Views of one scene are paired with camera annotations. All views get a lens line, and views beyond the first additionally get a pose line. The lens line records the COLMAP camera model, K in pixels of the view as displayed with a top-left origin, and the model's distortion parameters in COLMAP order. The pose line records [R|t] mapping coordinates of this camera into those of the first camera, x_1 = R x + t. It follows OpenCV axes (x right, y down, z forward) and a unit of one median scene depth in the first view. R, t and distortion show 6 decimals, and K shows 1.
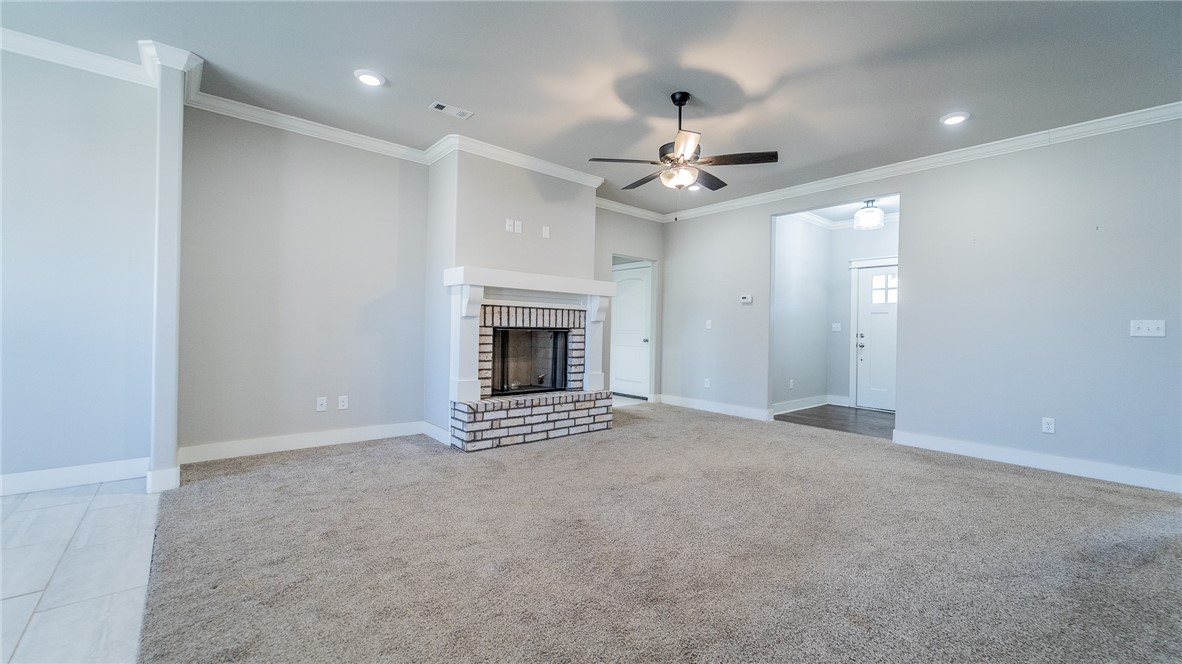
lens RADIAL K [[474.2, 0, 594.9], [0, 474.2, 329.4], [0, 0, 1]] dist [-0.000889, -0.000315]
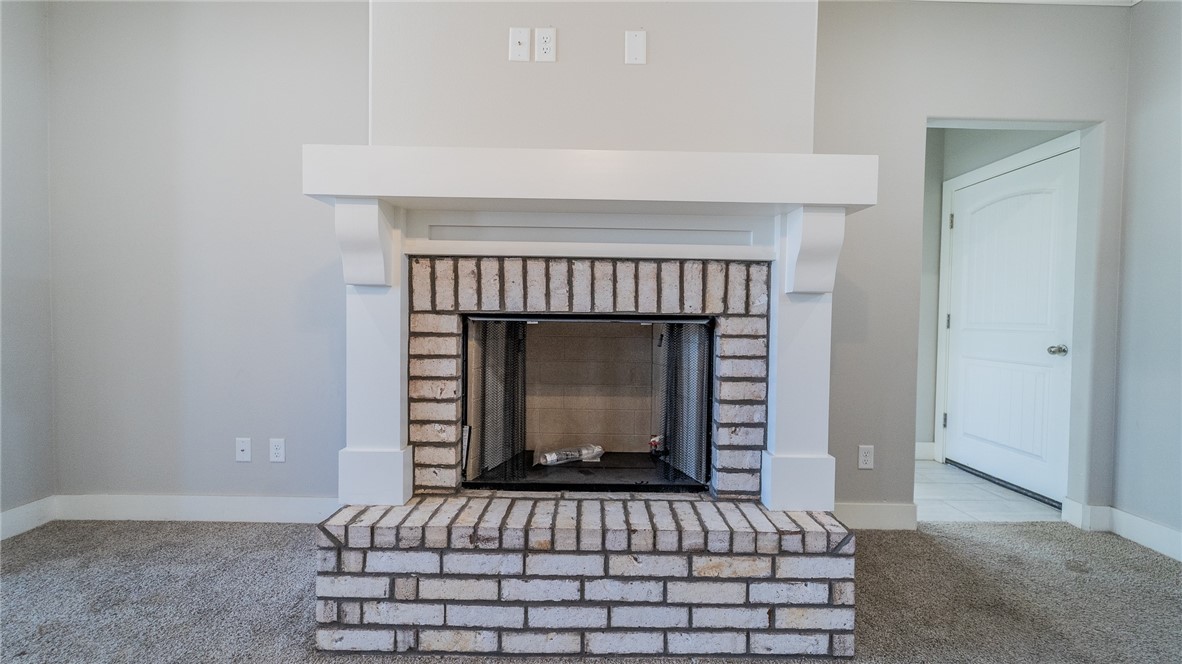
lens RADIAL K [[472.8, 0, 592.7], [0, 472.8, 329.9], [0, 0, 1]] dist [0.001482, -0.000228]
pose [[0.760014, 0.007586, -0.649862, 0.116540], [0.001077, 0.999916, 0.012932, 0.003790], [0.649905, -0.010528, 0.759942, 0.776356]]
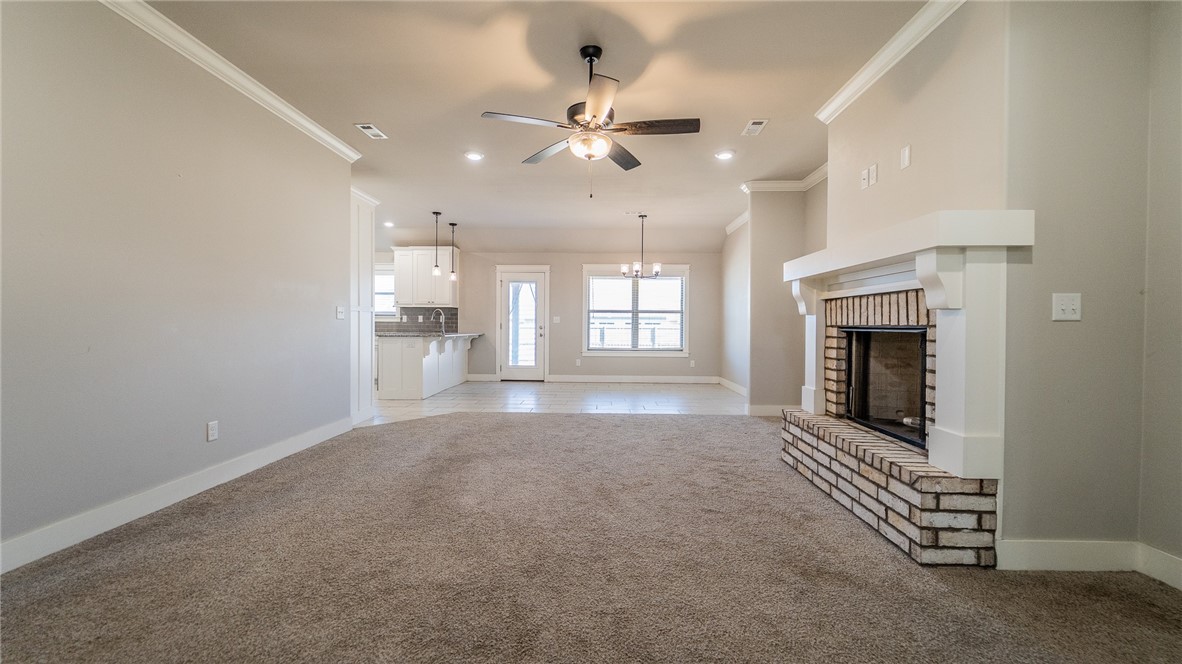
lens RADIAL K [[472.8, 0, 592.7], [0, 472.8, 329.9], [0, 0, 1]] dist [0.001482, -0.000228]
pose [[-0.671911, -0.016551, -0.740447, 0.617438], [-0.021017, 0.999774, -0.003276, 0.011298], [0.740334, 0.013361, -0.672106, 1.217509]]
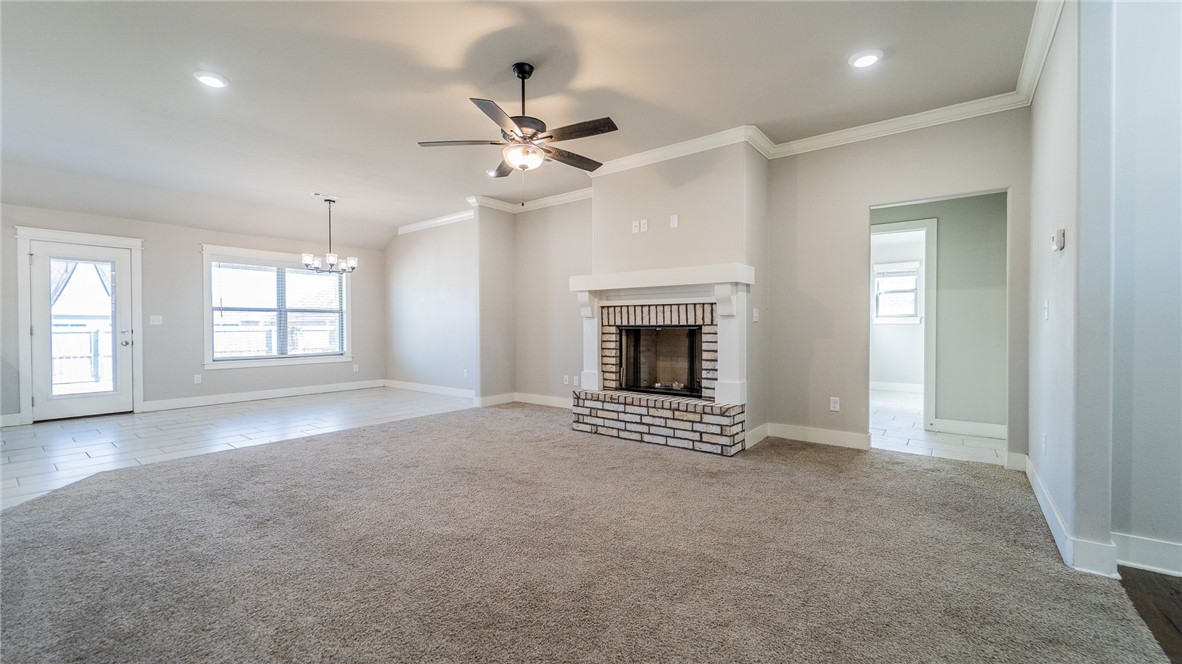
lens RADIAL K [[472.8, 0, 592.7], [0, 472.8, 329.9], [0, 0, 1]] dist [0.001482, -0.000228]
pose [[0.198234, -0.012215, -0.980079, 0.836897], [0.005930, 0.999919, -0.011263, 0.016183], [0.980137, -0.003579, 0.198290, 0.729738]]
